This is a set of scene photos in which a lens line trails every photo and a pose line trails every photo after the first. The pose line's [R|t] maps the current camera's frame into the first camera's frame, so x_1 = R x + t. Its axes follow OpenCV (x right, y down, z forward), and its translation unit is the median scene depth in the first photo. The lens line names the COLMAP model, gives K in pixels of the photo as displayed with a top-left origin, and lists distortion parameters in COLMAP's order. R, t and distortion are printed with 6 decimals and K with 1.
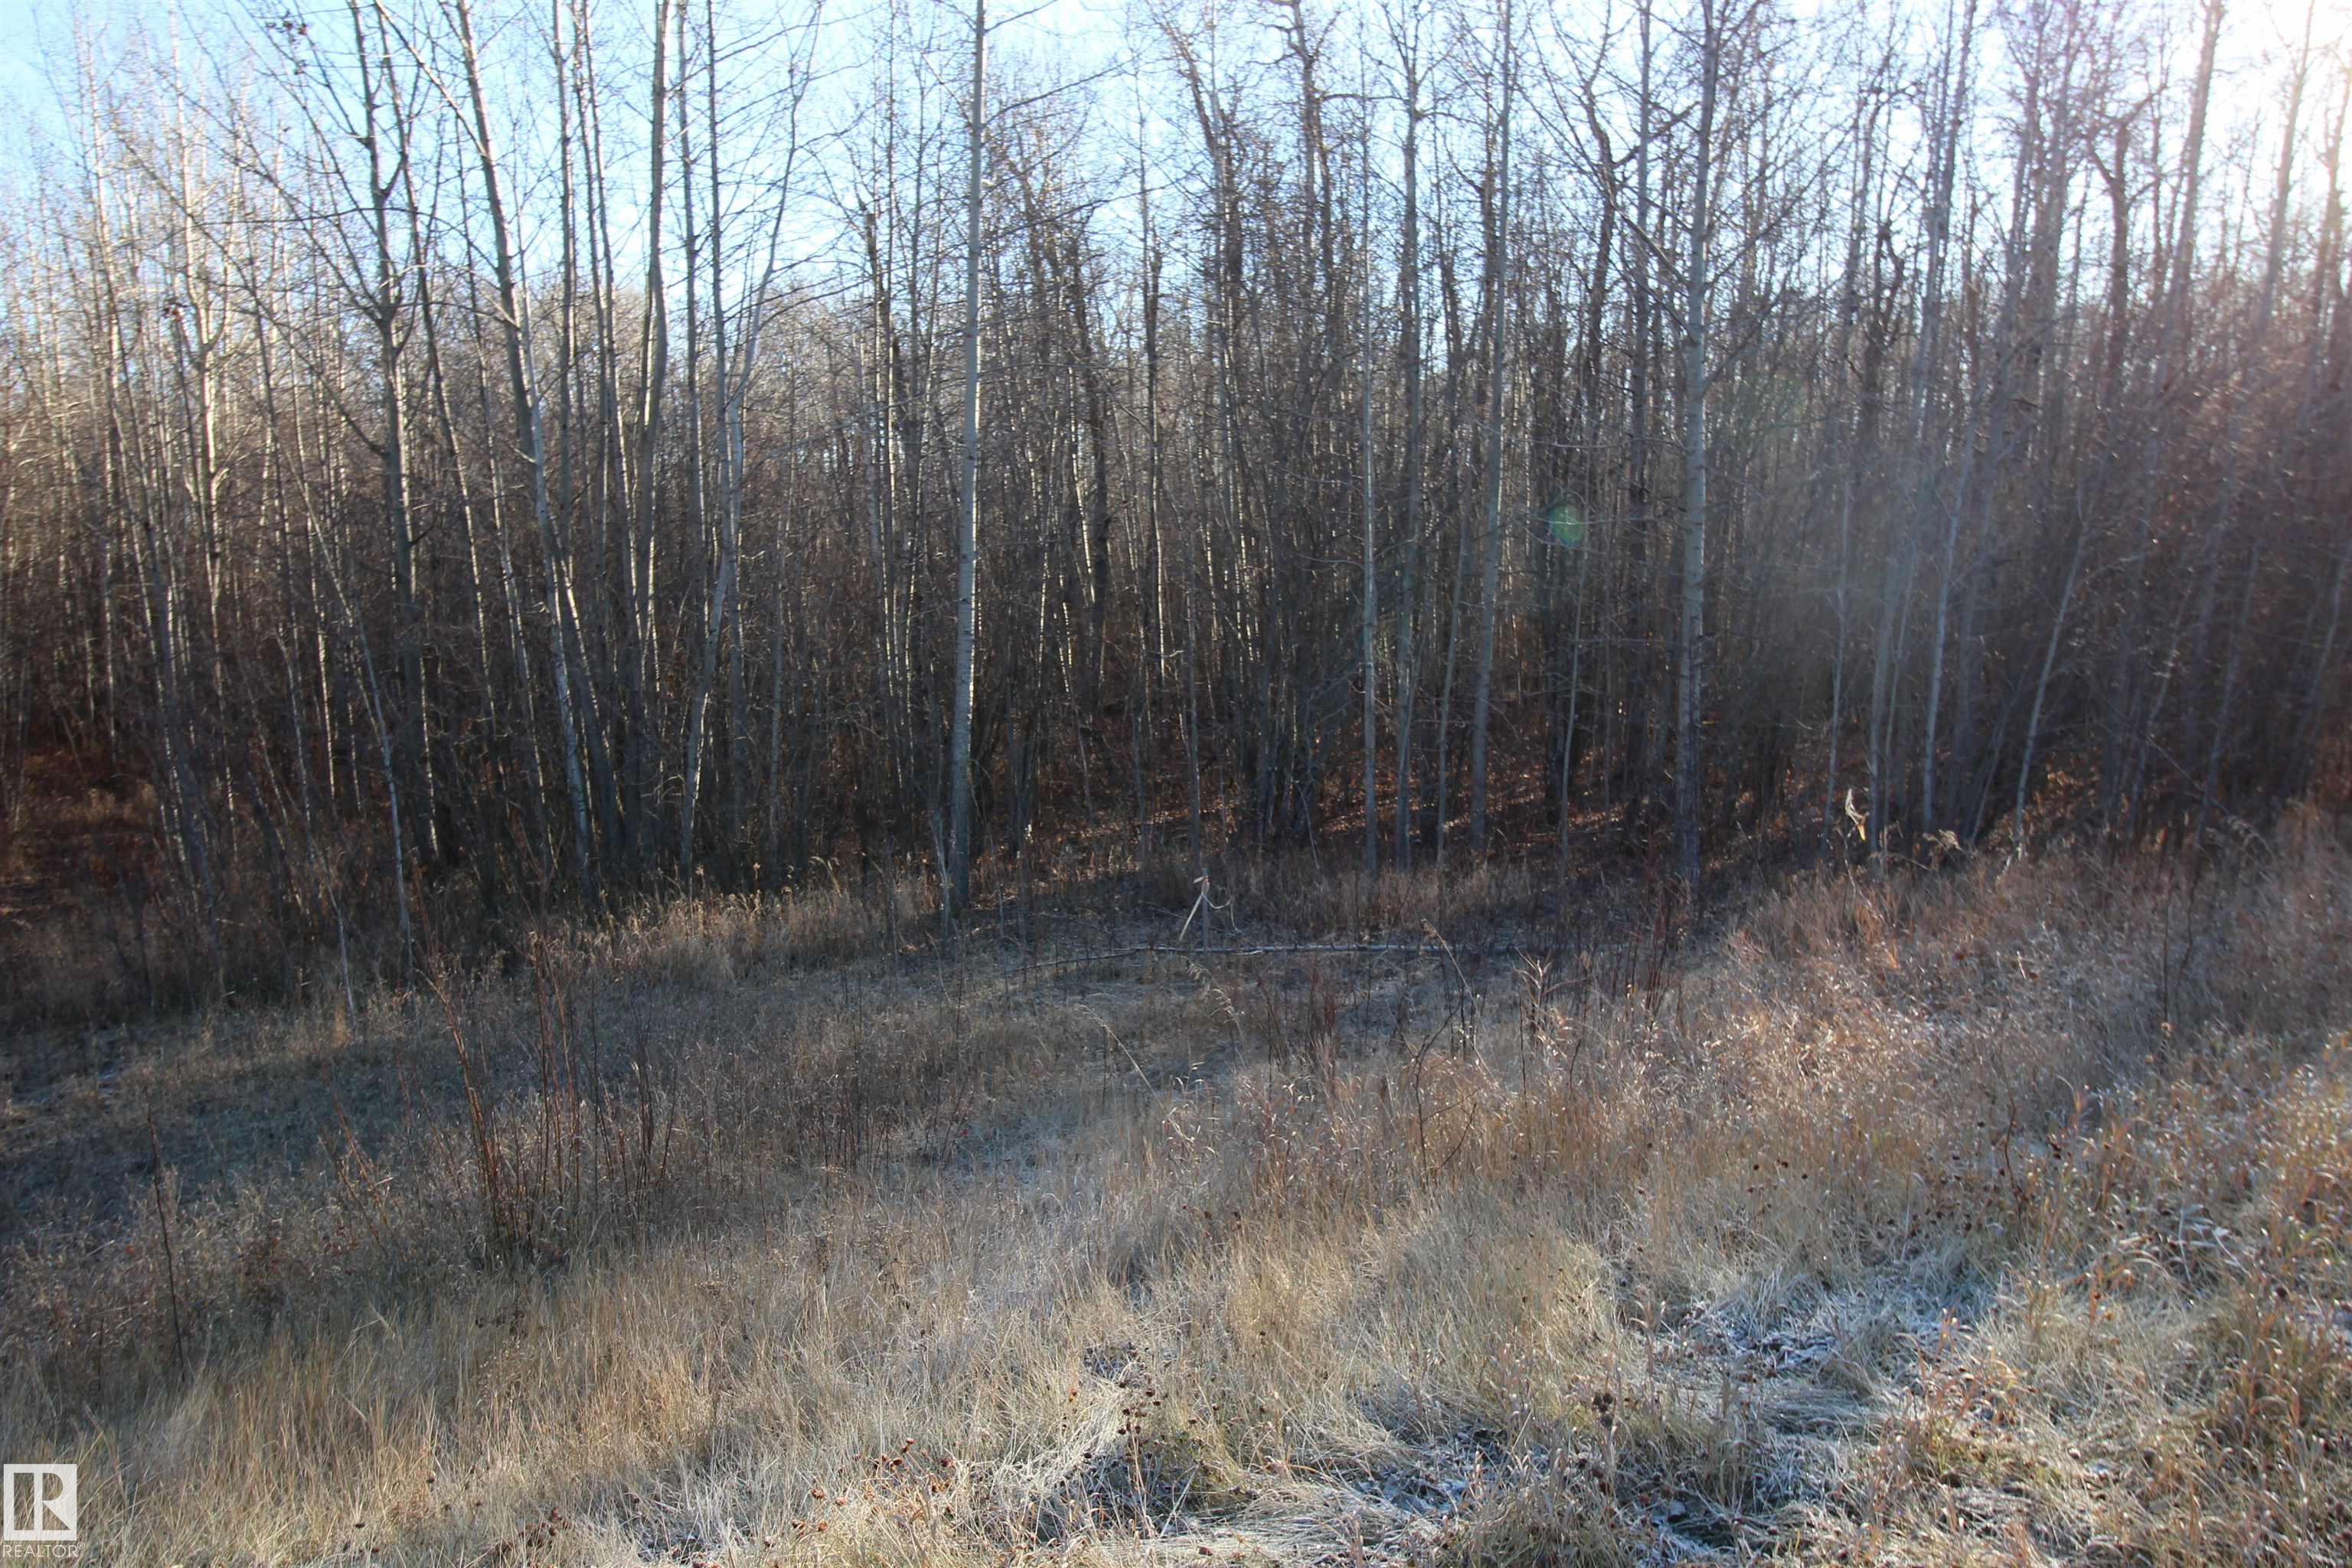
lens RADIAL K [[2059.0, 0, 1175.2], [0, 2059.0, 825.3], [0, 0, 1]] dist [0.017541, 0.003344]
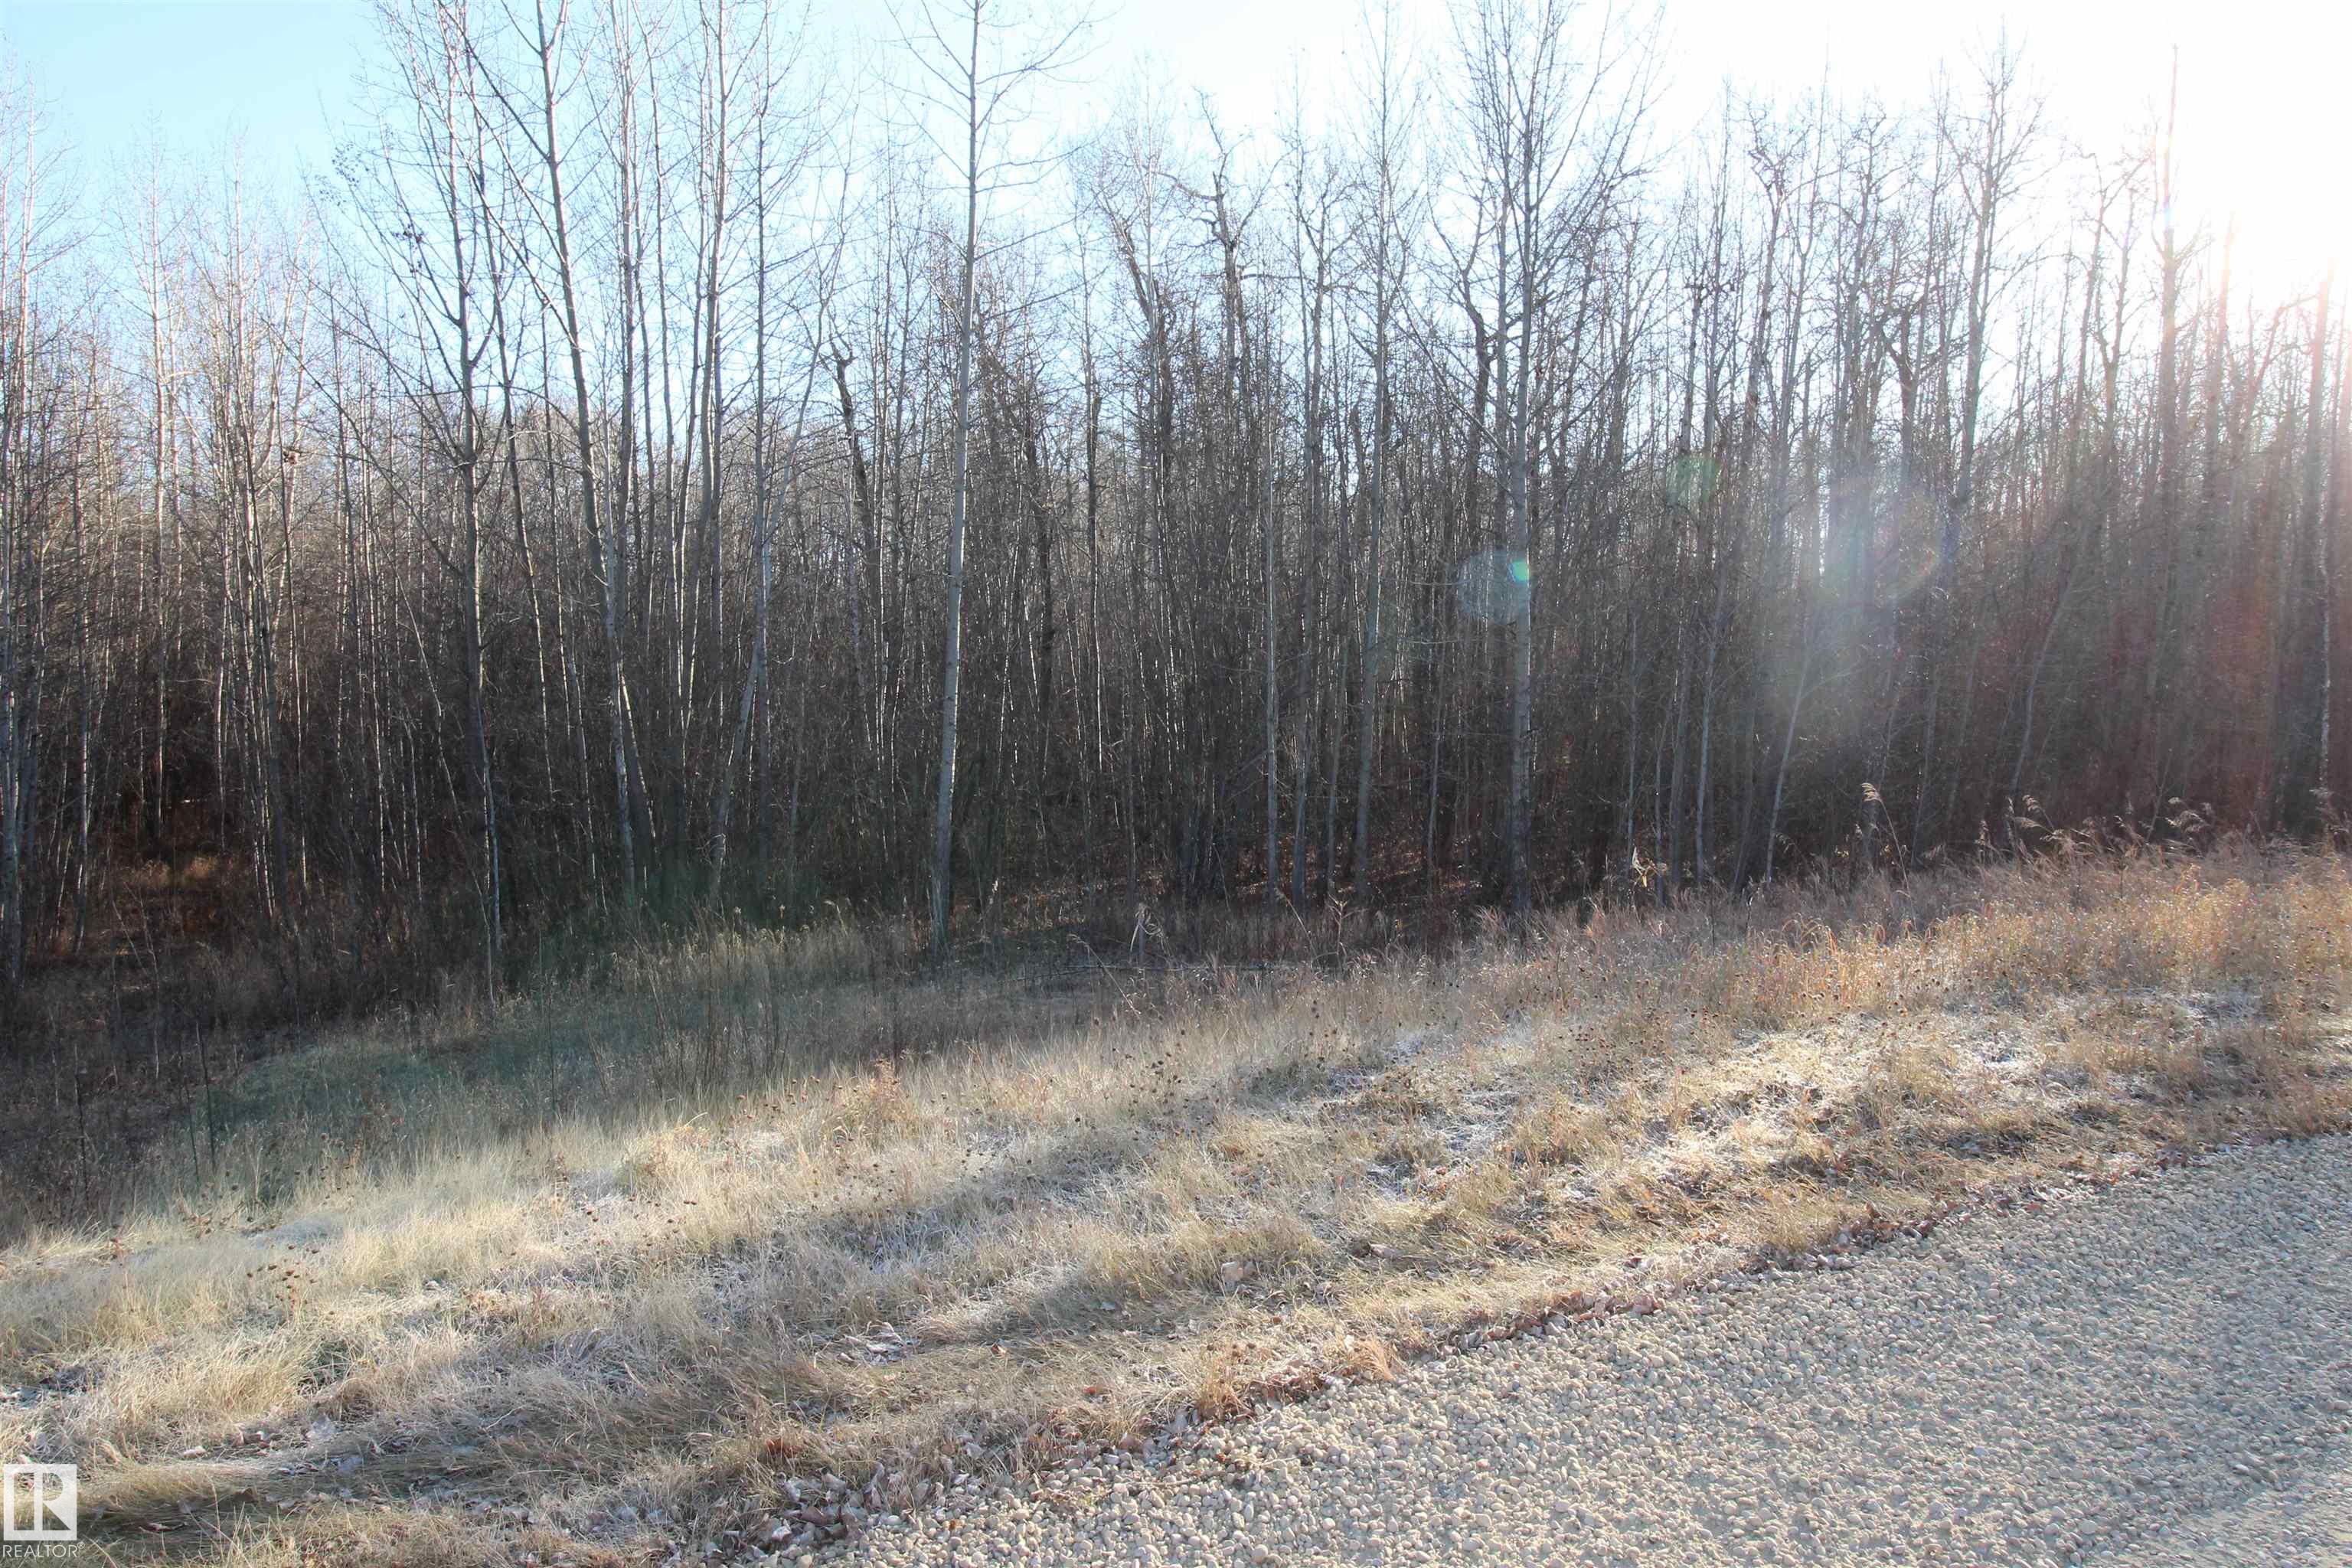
lens RADIAL K [[1494.9, 0, 1176.0], [0, 1494.9, 784.0], [0, 0, 1]] dist [-0.002534, -0.000092]
pose [[0.999320, 0.007634, 0.036073, 0.005090], [-0.005795, 0.998691, -0.050815, -0.019299], [-0.036413, 0.050572, 0.998056, 0.150670]]
